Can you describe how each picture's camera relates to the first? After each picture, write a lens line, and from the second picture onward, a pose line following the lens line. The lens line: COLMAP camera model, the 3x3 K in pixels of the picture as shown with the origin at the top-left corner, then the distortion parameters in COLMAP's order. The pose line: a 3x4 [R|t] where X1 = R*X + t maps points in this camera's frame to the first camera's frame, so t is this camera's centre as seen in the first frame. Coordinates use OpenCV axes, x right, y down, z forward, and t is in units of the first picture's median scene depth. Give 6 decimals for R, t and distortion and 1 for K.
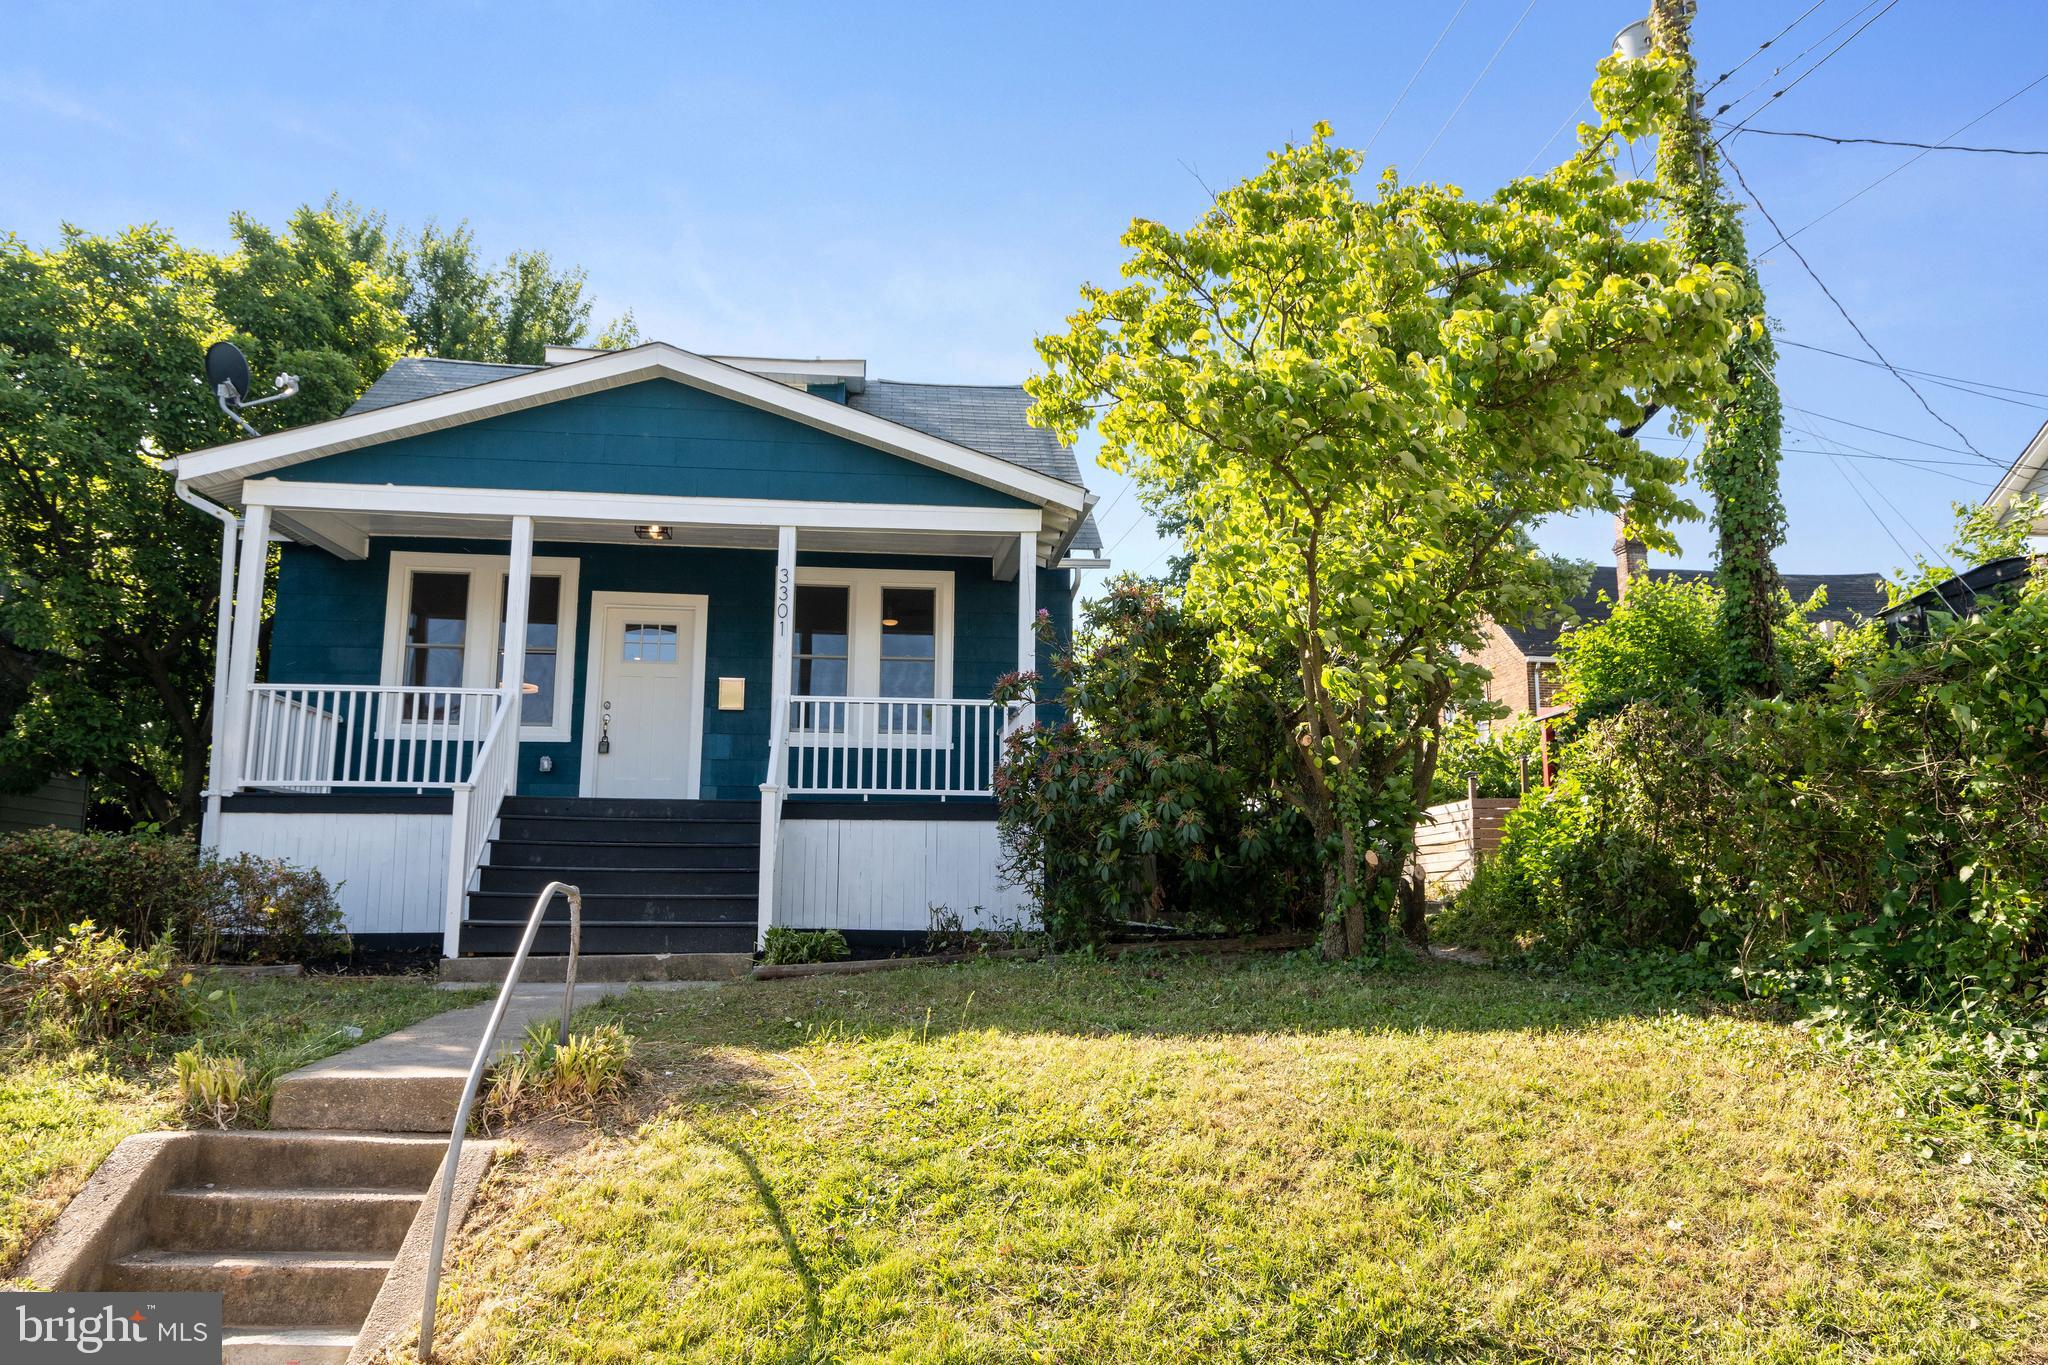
lens RADIAL K [[1397.9, 0, 1026.2], [0, 1397.9, 690.4], [0, 0, 1]] dist [0.021570, 0.005633]
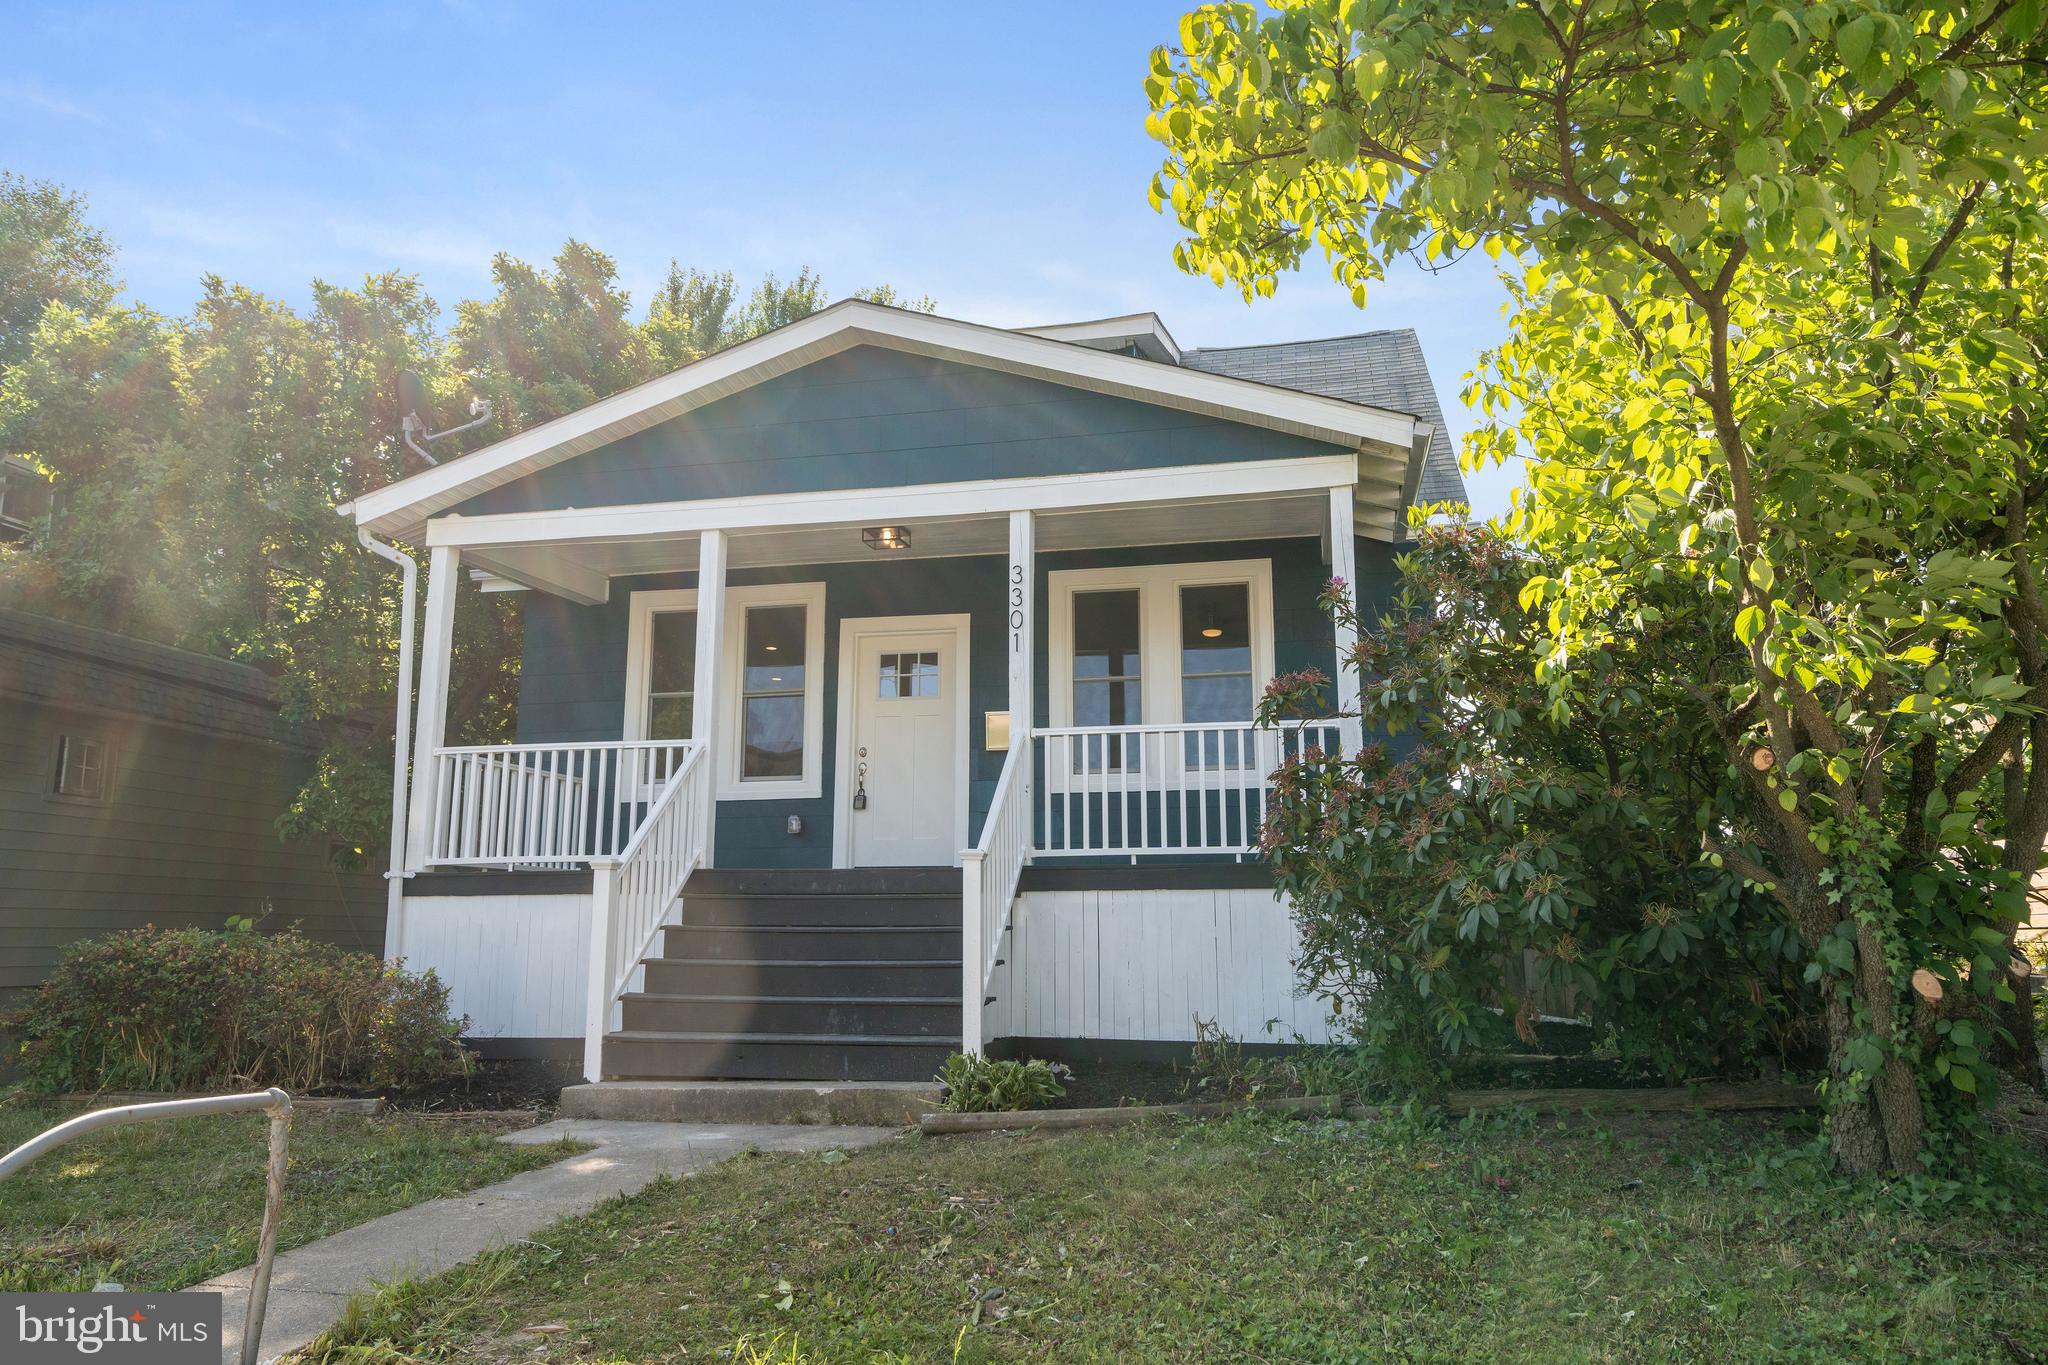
lens RADIAL K [[1397.9, 0, 1016.4], [0, 1397.9, 676.0], [0, 0, 1]] dist [0.021570, 0.005633]
pose [[0.946683, -0.065216, -0.315496, 0.068187], [0.054107, 0.997572, -0.043851, 0.008170], [0.317590, 0.024442, 0.947913, 0.267576]]
